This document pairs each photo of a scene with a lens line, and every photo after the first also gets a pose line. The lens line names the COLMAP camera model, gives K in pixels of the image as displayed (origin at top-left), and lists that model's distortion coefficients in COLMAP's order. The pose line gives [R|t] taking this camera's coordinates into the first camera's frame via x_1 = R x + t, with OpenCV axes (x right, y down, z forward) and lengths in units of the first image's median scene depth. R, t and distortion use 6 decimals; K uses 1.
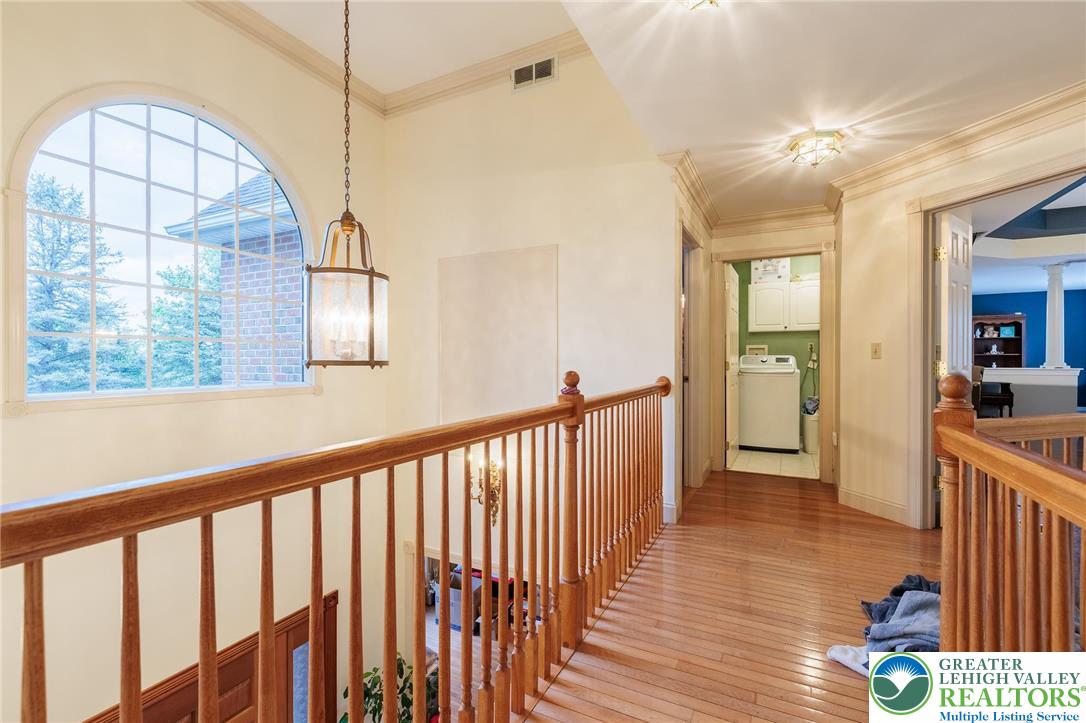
lens RADIAL K [[473.1, 0, 544.5], [0, 473.1, 359.4], [0, 0, 1]] dist [0.000395, 0.000880]
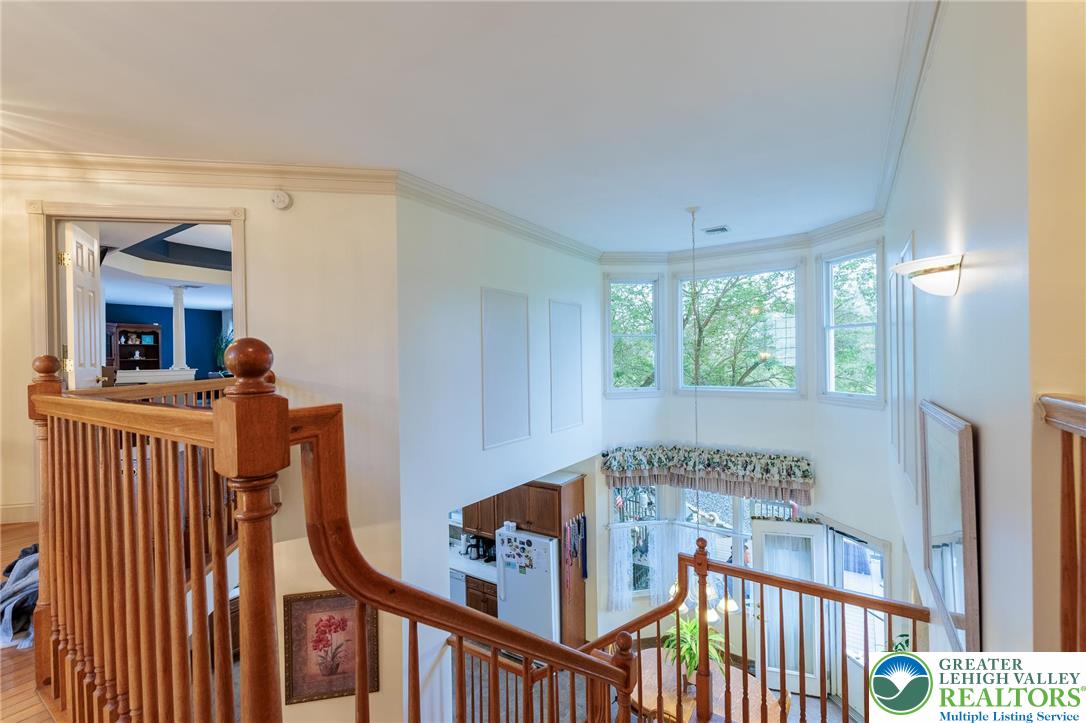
lens RADIAL K [[473.1, 0, 535.1], [0, 473.1, 362.4], [0, 0, 1]] dist [0.000395, 0.000880]
pose [[0.127944, -0.007087, 0.991756, -0.088416], [0.020874, 0.999772, 0.004451, 0.026546], [-0.991562, 0.020132, 0.128063, -0.174866]]
